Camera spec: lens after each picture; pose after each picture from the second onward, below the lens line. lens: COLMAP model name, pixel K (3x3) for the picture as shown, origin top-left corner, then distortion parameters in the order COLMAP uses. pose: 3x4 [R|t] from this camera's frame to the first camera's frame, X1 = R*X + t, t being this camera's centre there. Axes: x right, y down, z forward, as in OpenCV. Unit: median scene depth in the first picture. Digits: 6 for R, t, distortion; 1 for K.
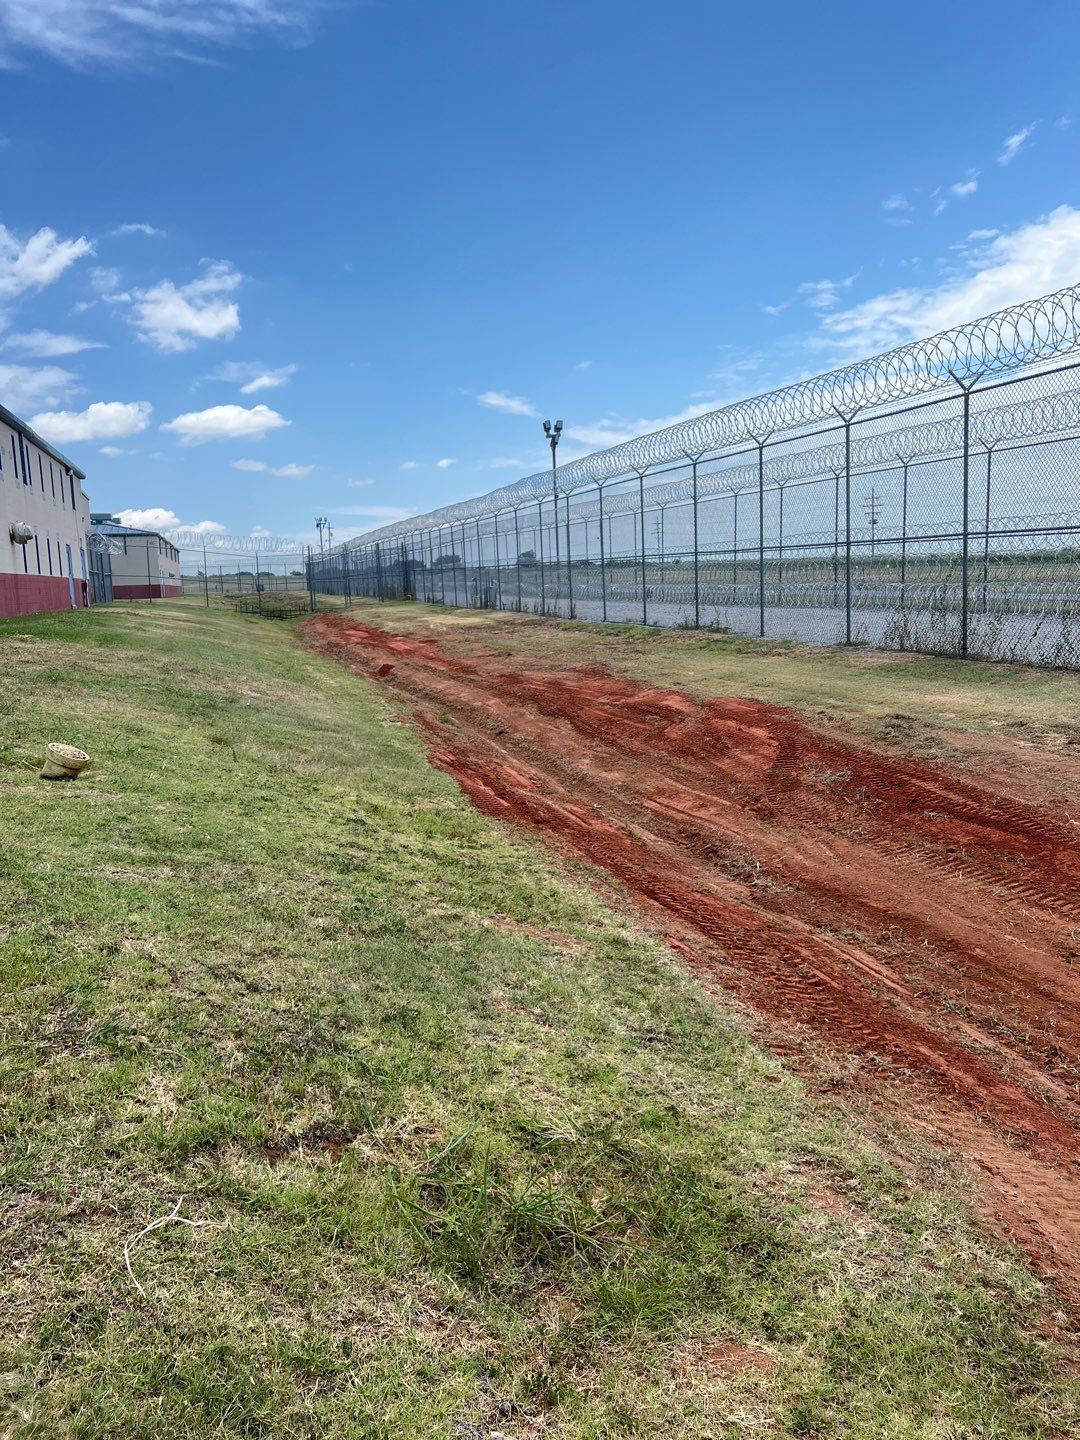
lens RADIAL K [[1095.0, 0, 546.2], [0, 1095.0, 729.8], [0, 0, 1]] dist [0.047734, -0.057159]
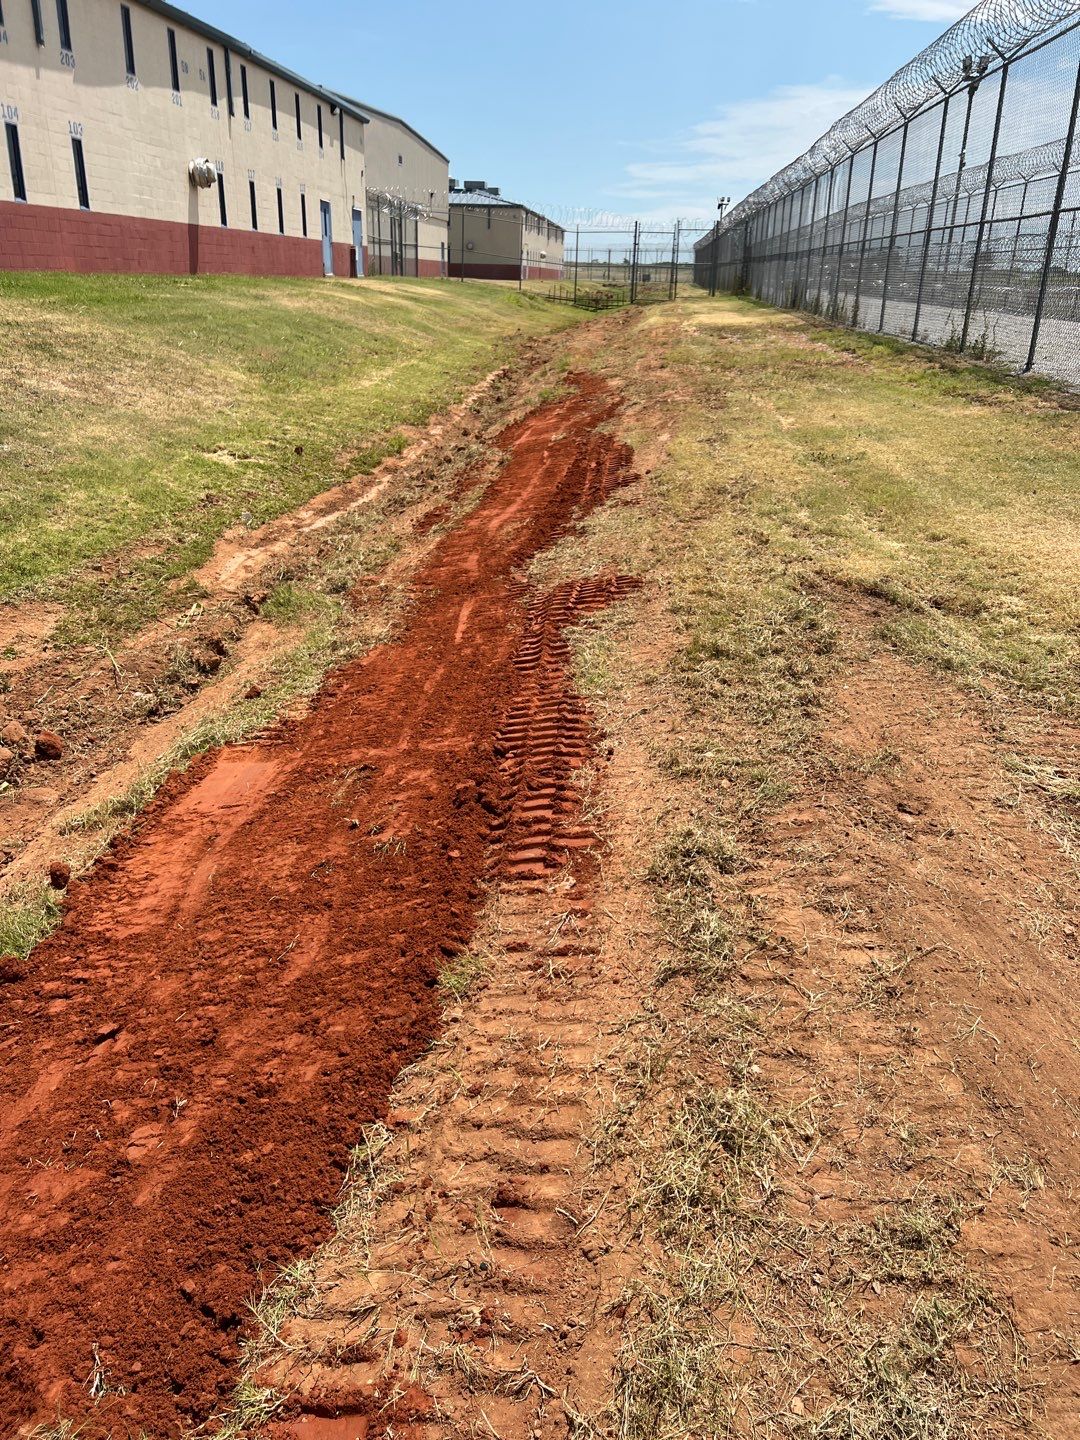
lens RADIAL K [[1095.0, 0, 534.7], [0, 1095.0, 722.2], [0, 0, 1]] dist [0.047734, -0.057159]
pose [[0.925226, 0.191784, -0.327377, 0.137293], [-0.105506, 0.958861, 0.263543, -0.022955], [0.364452, -0.209296, 0.907397, 0.231289]]
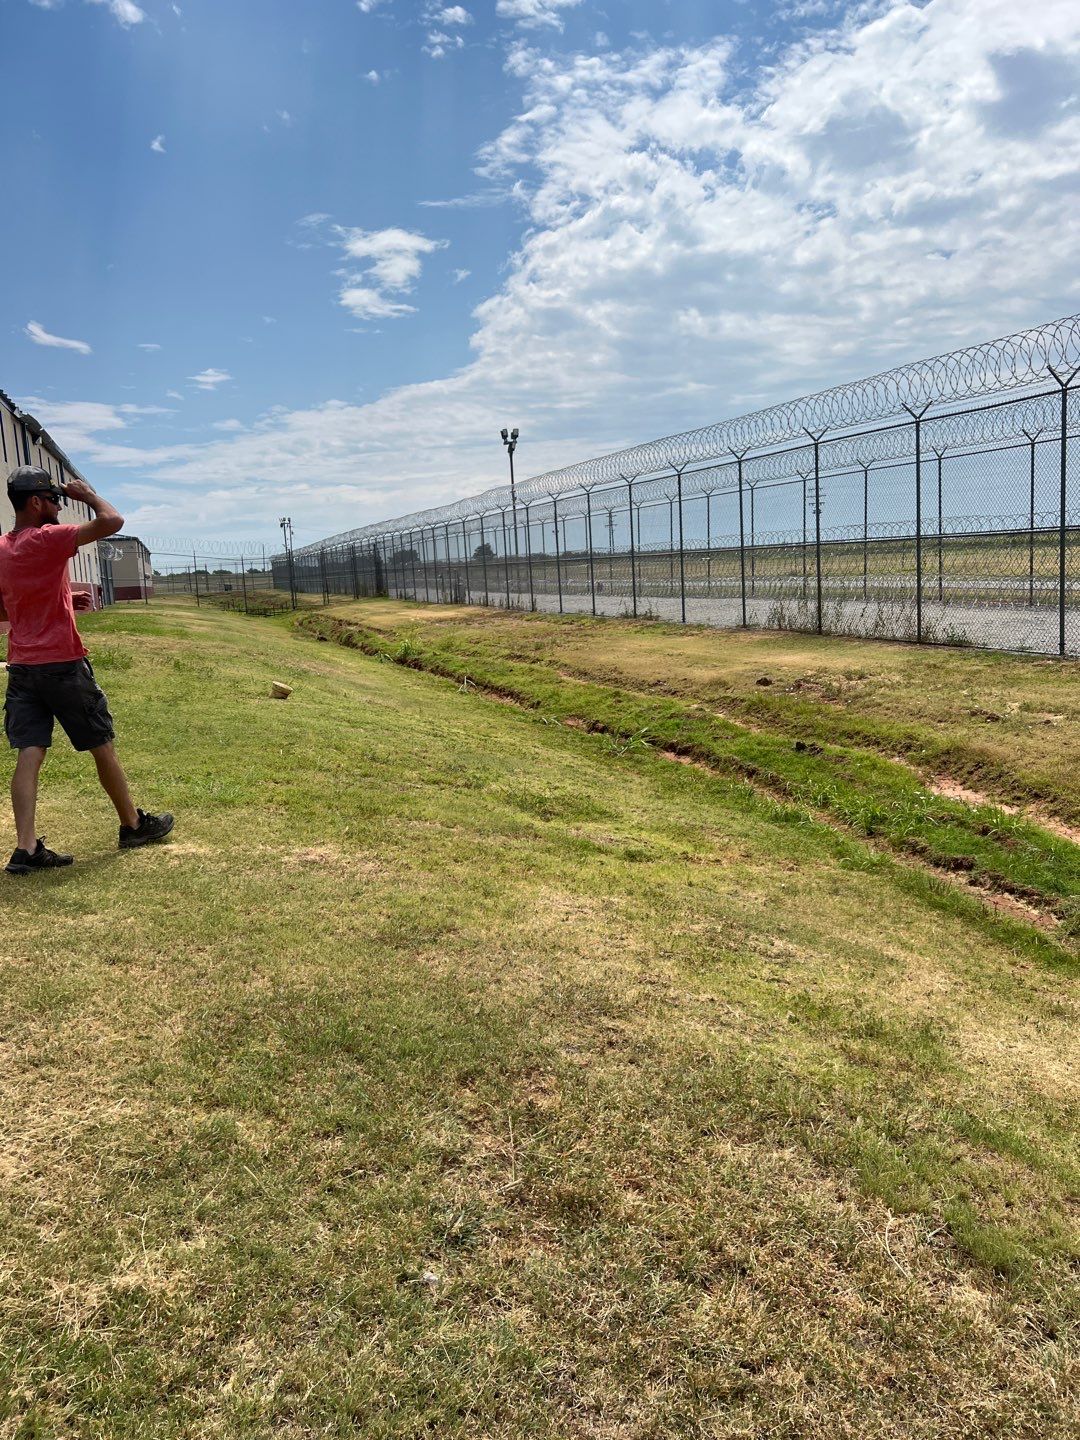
lens RADIAL K [[1095.0, 0, 523.5], [0, 1095.0, 744.9], [0, 0, 1]] dist [0.047734, -0.057159]
pose [[0.999628, -0.021946, 0.016166, -0.010460], [0.021617, 0.999561, 0.020260, 0.021520], [-0.016603, -0.019903, 0.999664, -0.209884]]
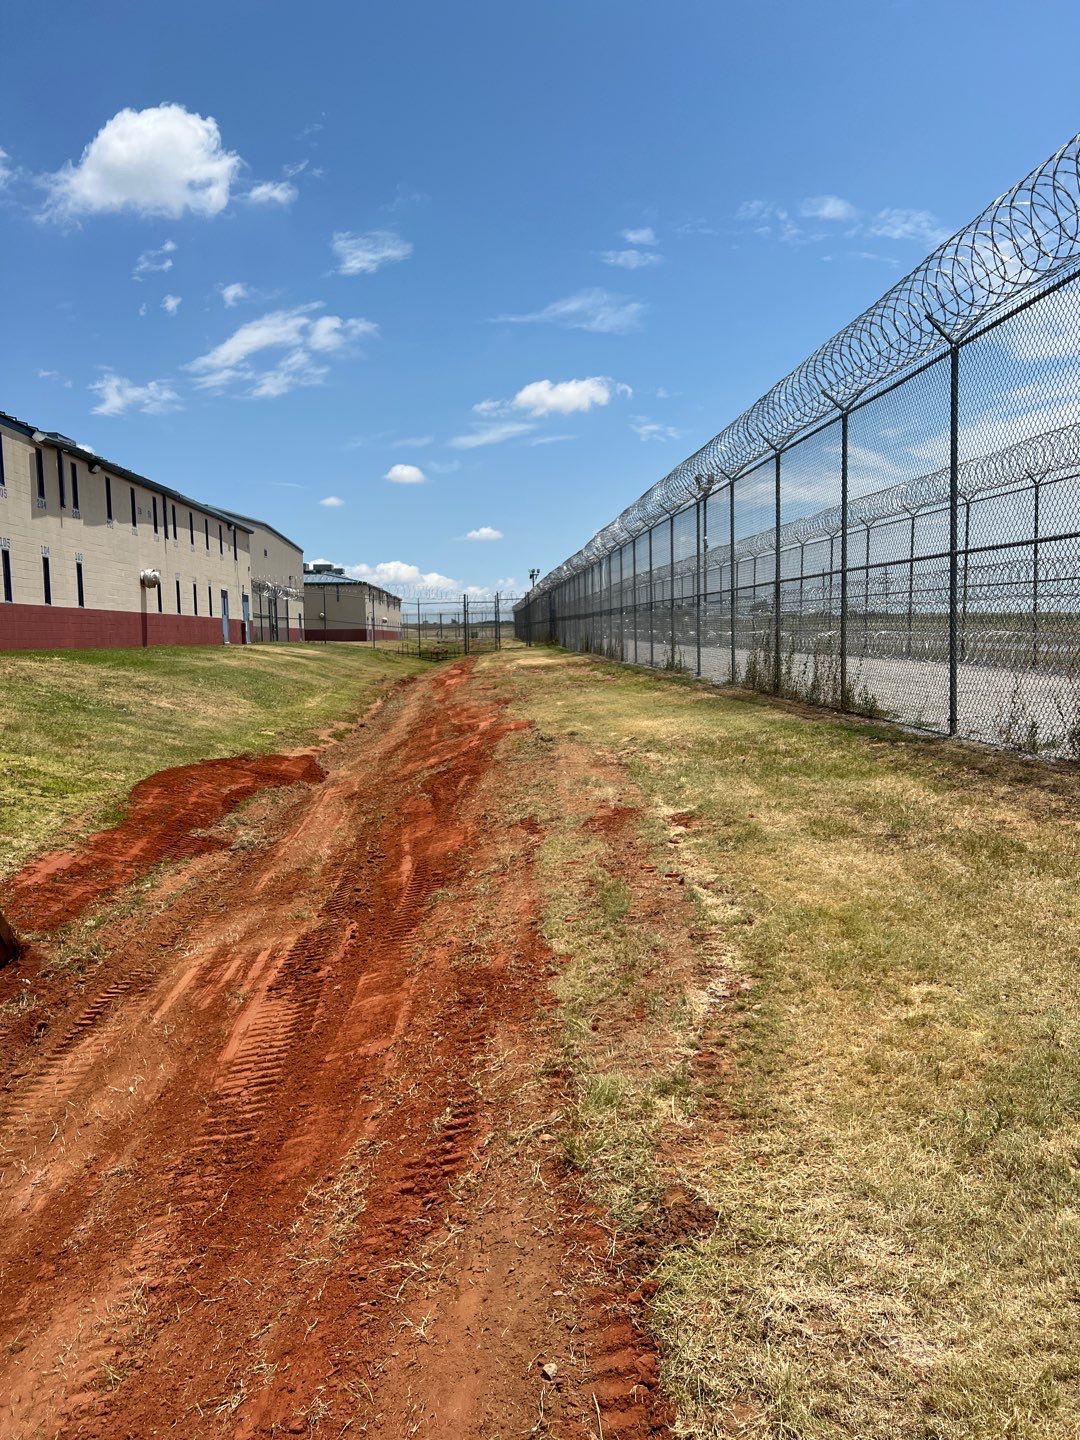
lens RADIAL K [[1095.0, 0, 543.4], [0, 1095.0, 729.8], [0, 0, 1]] dist [0.047734, -0.057159]
pose [[0.974111, 0.035693, -0.223234, 0.218801], [-0.045753, 0.998149, -0.040054, 0.013103], [0.221392, 0.049231, 0.973942, -0.057281]]
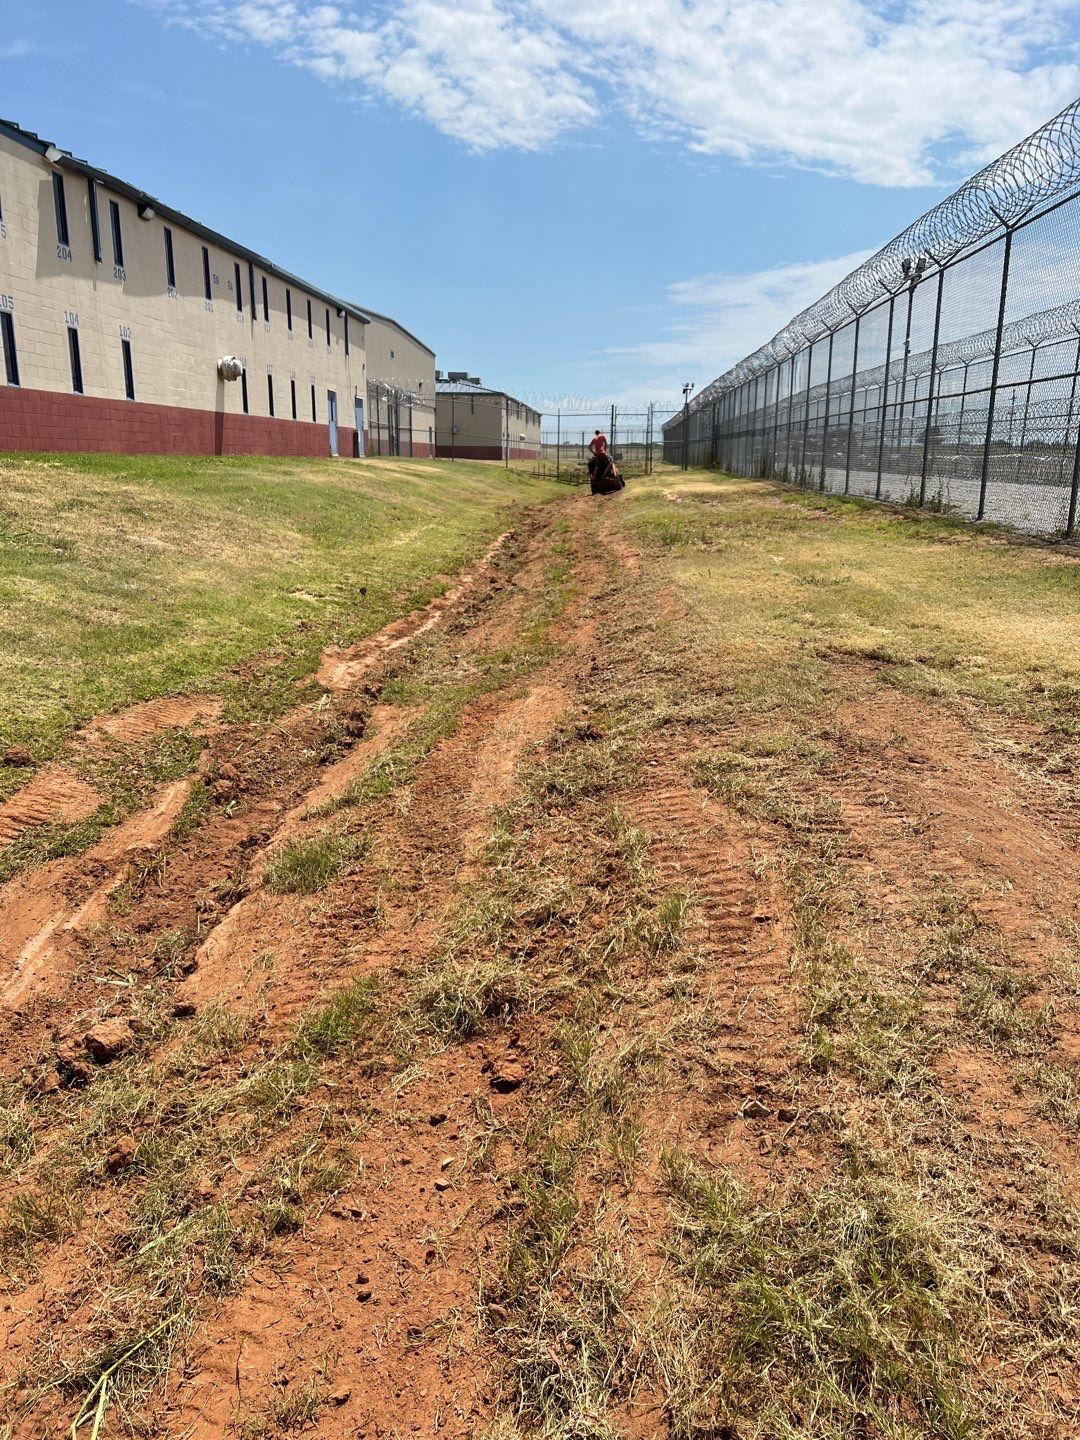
lens RADIAL K [[1095.0, 0, 538.2], [0, 1095.0, 733.5], [0, 0, 1]] dist [0.047734, -0.057159]
pose [[0.935292, 0.125095, -0.331028, 0.138483], [-0.087228, 0.988068, 0.126935, -0.010665], [0.342958, -0.089846, 0.935044, 0.176939]]
